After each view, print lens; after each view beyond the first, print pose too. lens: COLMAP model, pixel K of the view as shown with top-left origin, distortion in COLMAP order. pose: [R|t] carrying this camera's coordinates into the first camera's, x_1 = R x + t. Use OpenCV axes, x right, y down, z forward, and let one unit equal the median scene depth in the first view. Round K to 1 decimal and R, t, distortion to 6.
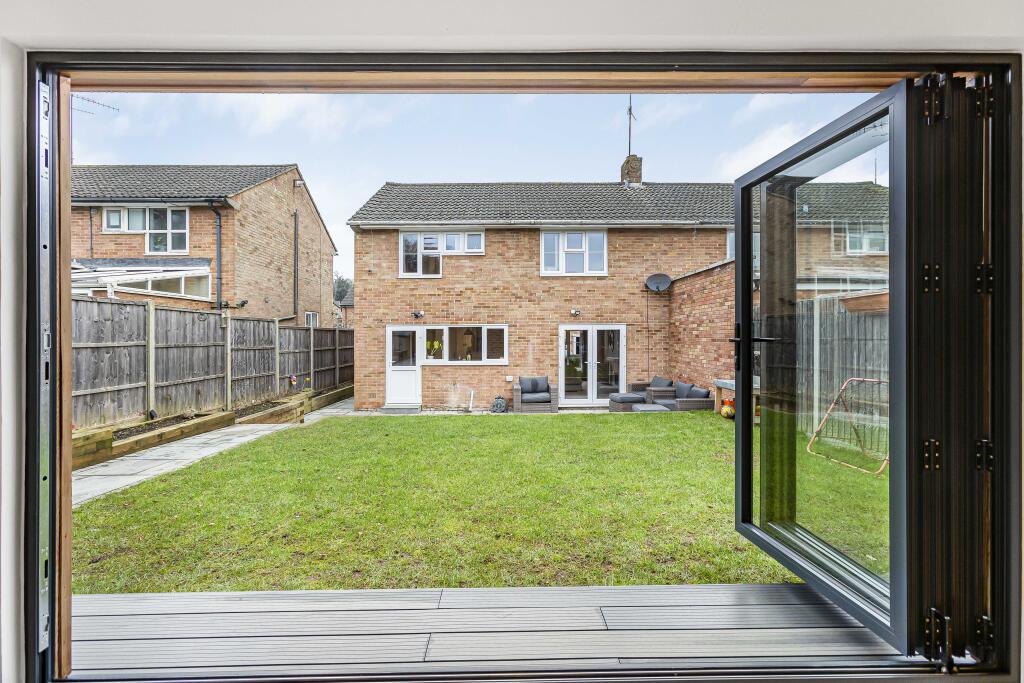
lens RADIAL K [[470.0, 0, 517.0], [0, 470.0, 337.9], [0, 0, 1]] dist [-0.010545, 0.004110]
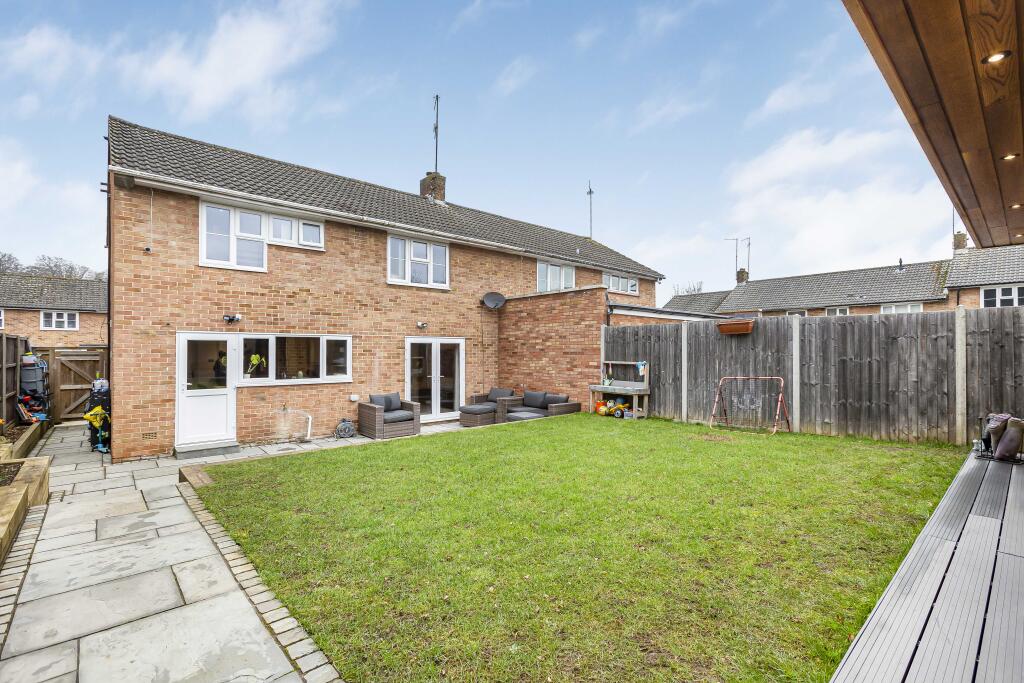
lens RADIAL K [[470.0, 0, 520.6], [0, 470.0, 349.0], [0, 0, 1]] dist [-0.010545, 0.004110]
pose [[0.743689, 0.008514, 0.668472, -0.364980], [-0.001408, 0.999937, -0.011169, 0.005987], [-0.668525, 0.007365, 0.743654, 0.150153]]
